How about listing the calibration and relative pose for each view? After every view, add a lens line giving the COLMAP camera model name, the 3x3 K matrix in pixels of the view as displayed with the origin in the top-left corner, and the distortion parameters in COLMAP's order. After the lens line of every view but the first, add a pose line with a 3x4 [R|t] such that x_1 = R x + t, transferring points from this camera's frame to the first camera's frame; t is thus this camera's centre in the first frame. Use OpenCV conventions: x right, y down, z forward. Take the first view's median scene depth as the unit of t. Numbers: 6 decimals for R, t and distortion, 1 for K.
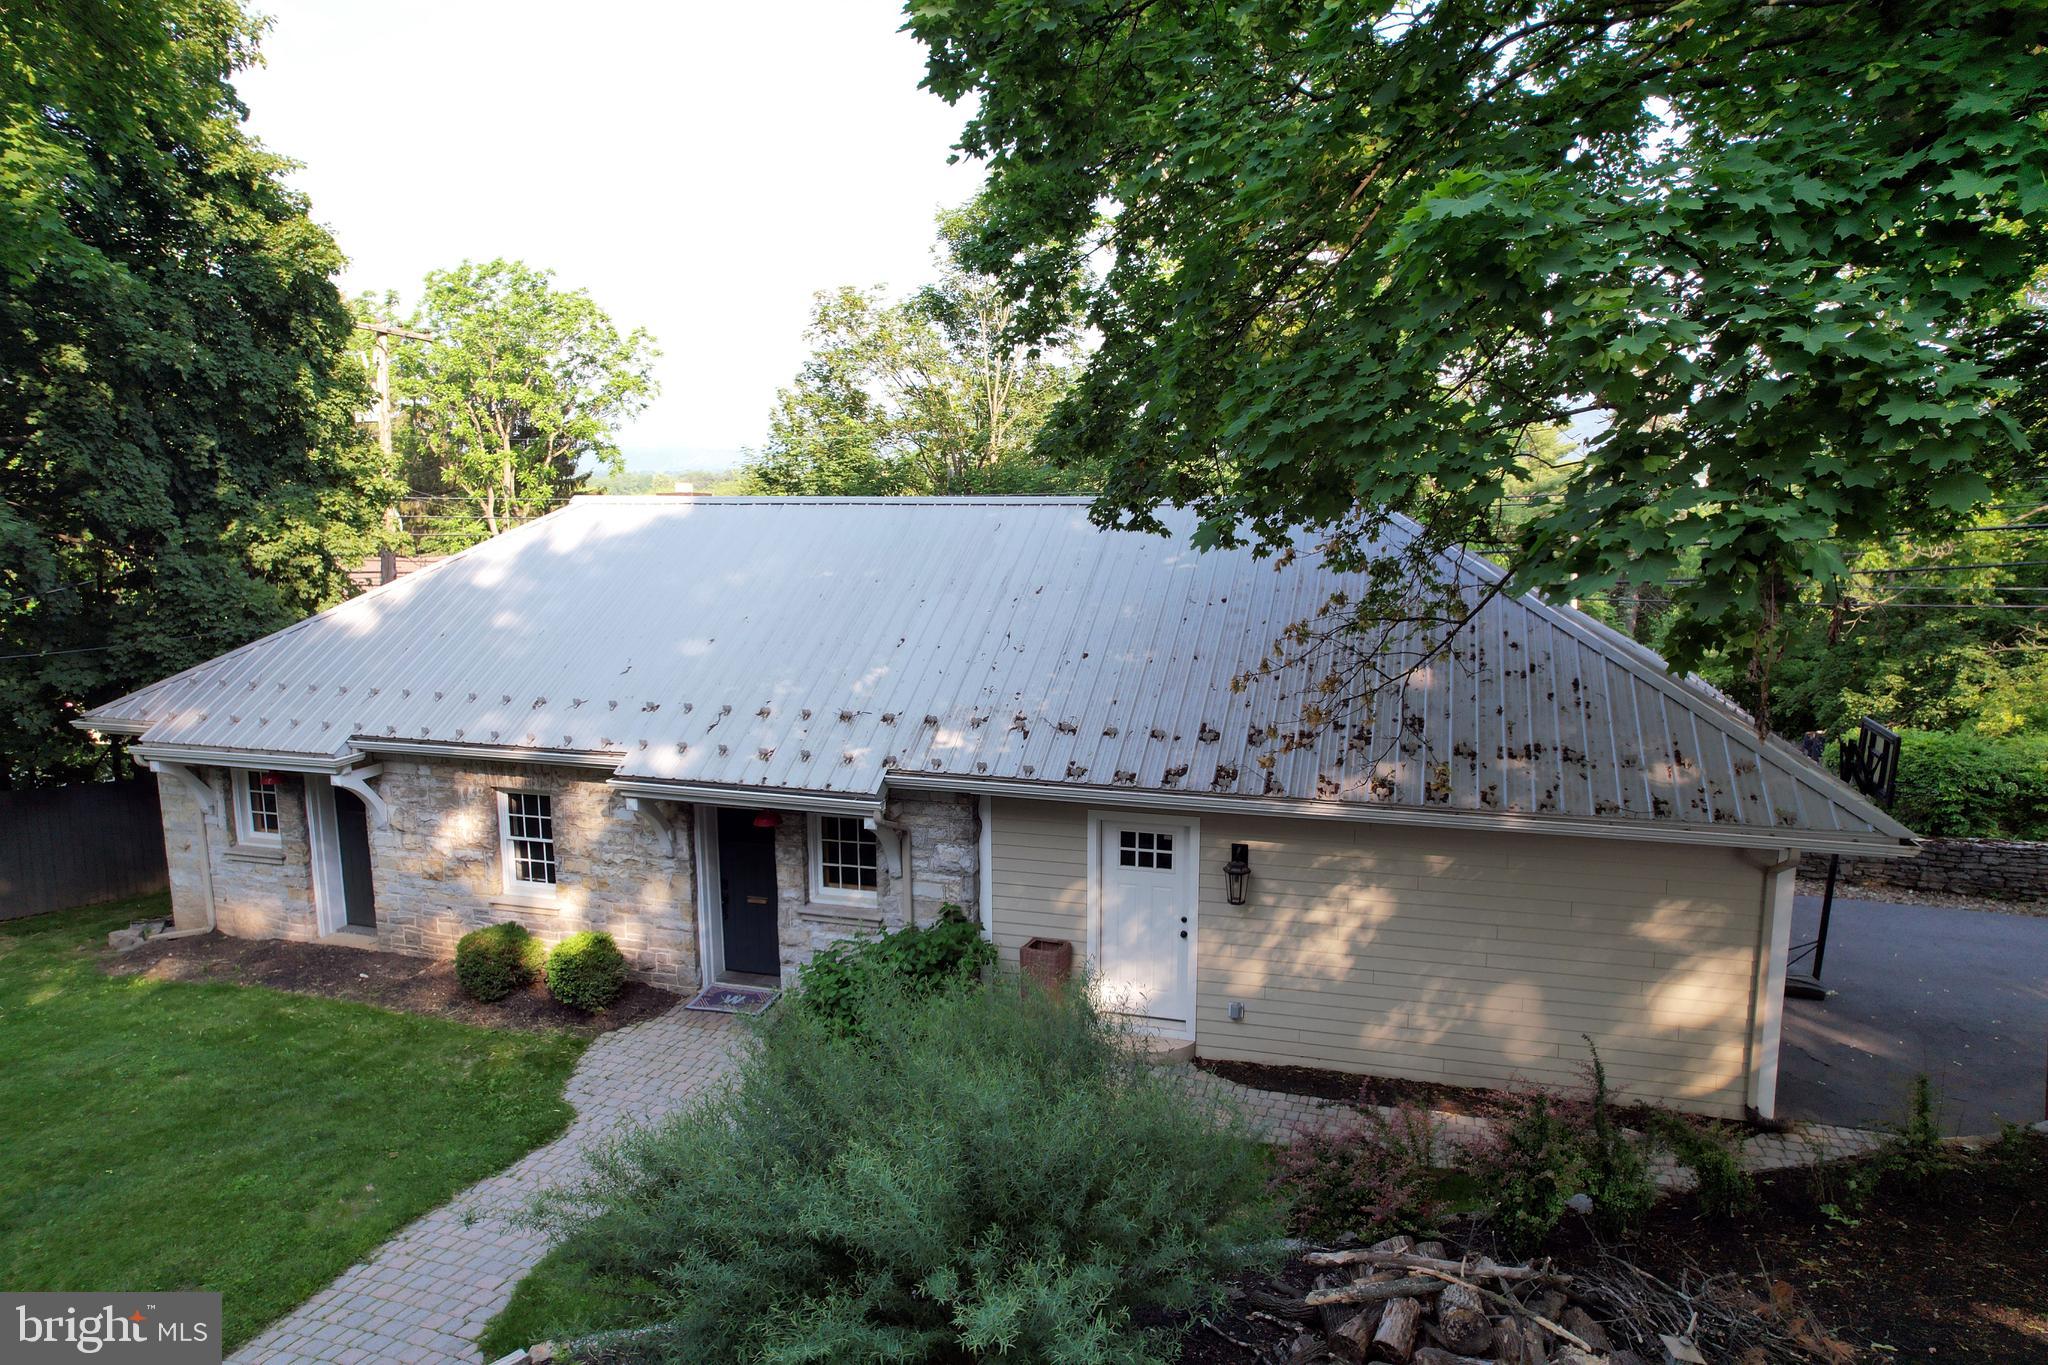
lens RADIAL K [[1308.4, 0, 1022.7], [0, 1308.4, 696.8], [0, 0, 1]] dist [-0.066585, 0.058321]
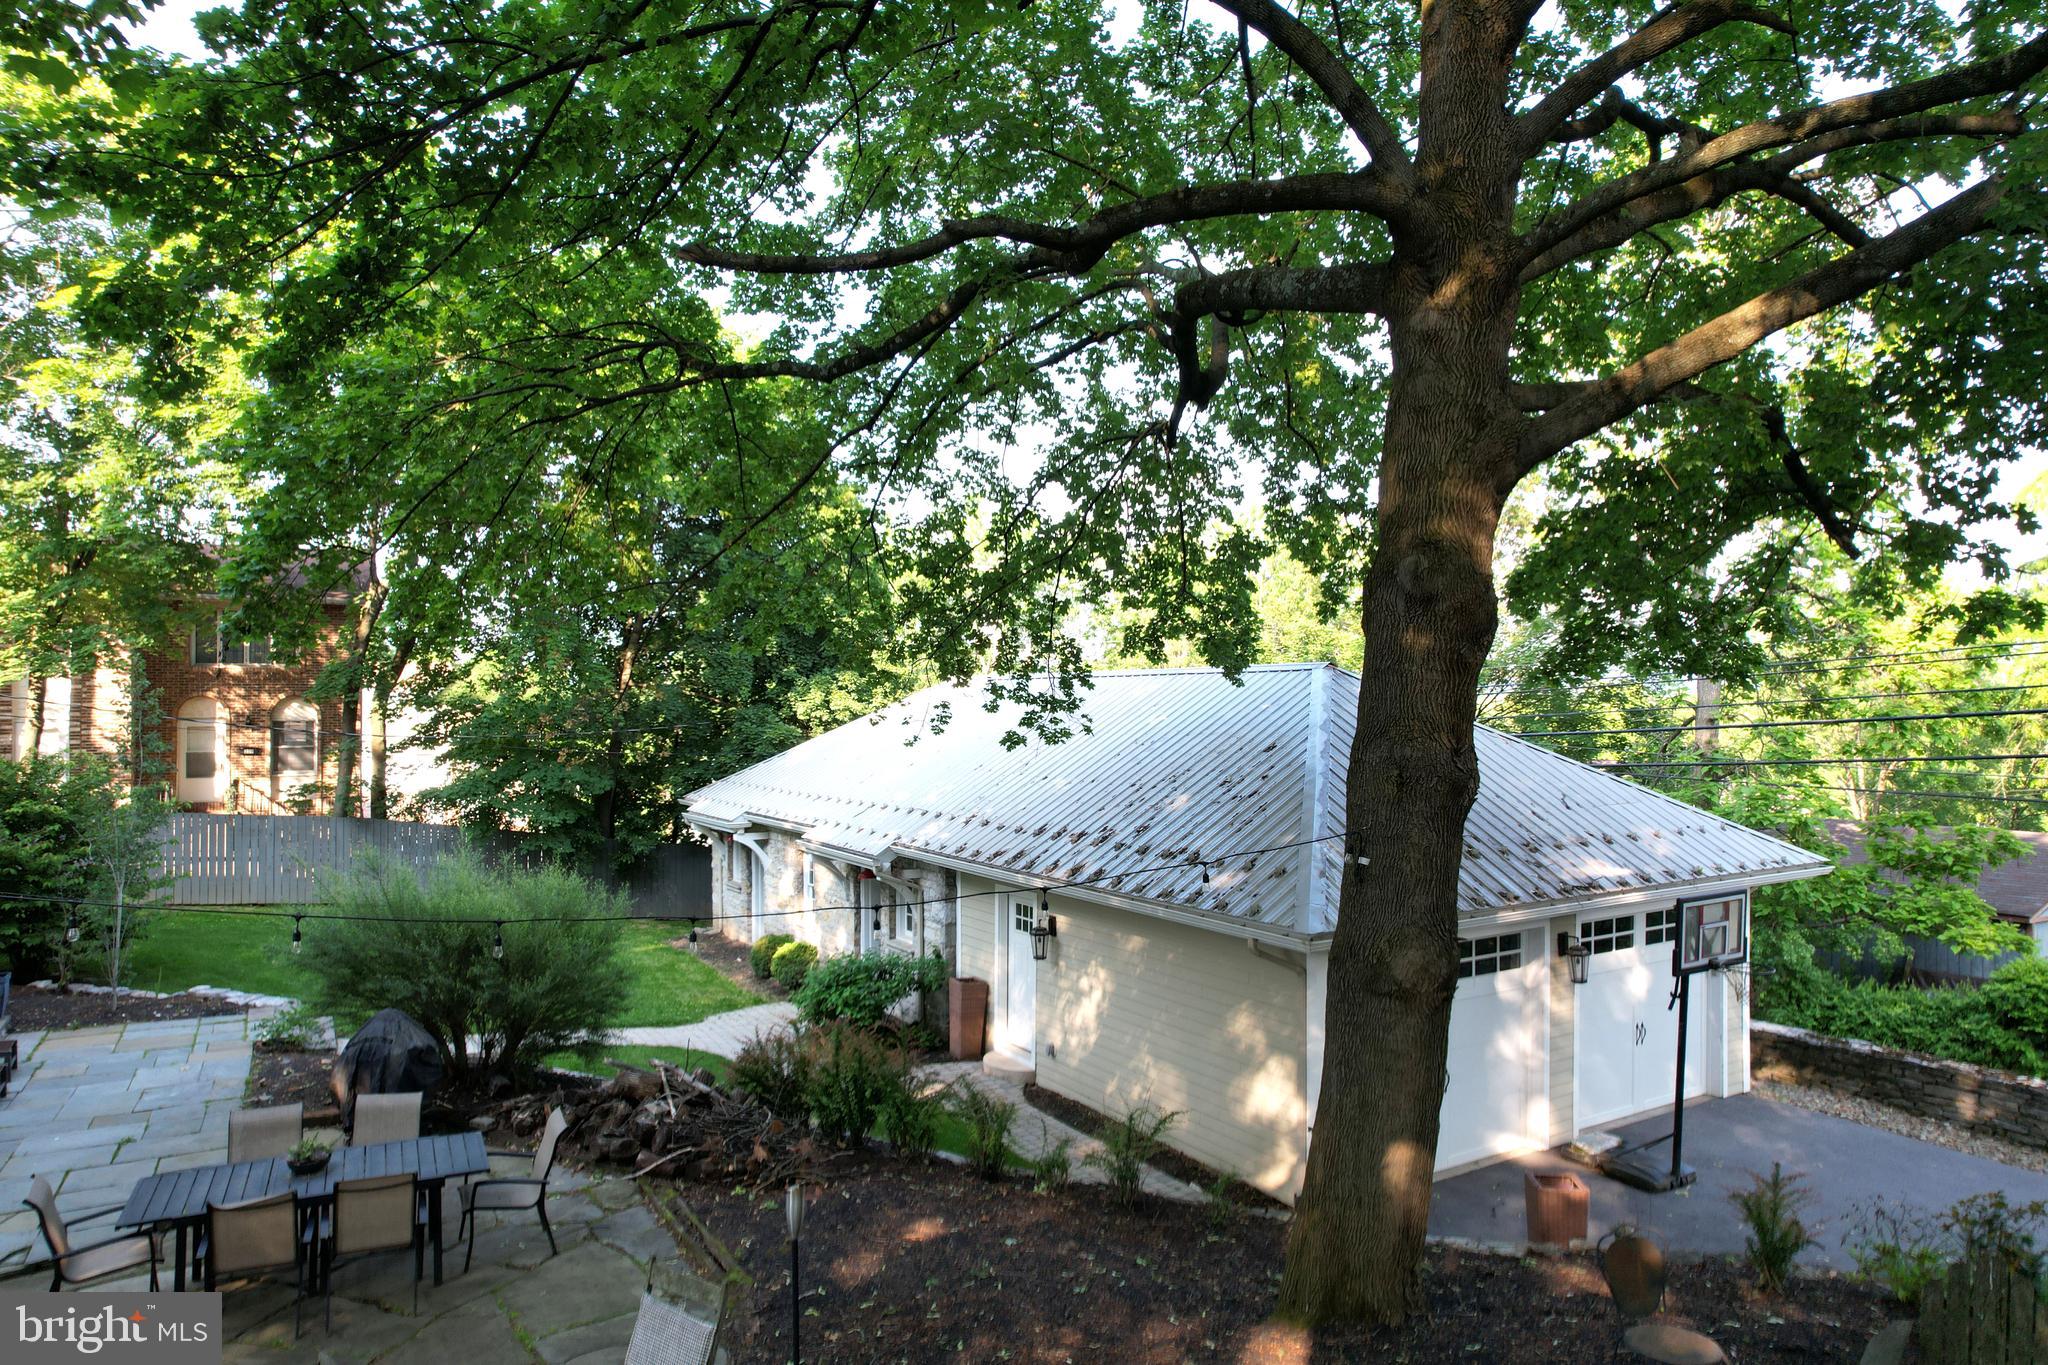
lens RADIAL K [[1308.4, 0, 1004.0], [0, 1308.4, 691.9], [0, 0, 1]] dist [-0.066585, 0.058321]
pose [[0.733513, 0.000119, -0.679675, 0.819085], [-0.115571, 0.985459, -0.124553, 0.046960], [0.669777, 0.169912, 0.722861, -0.012026]]
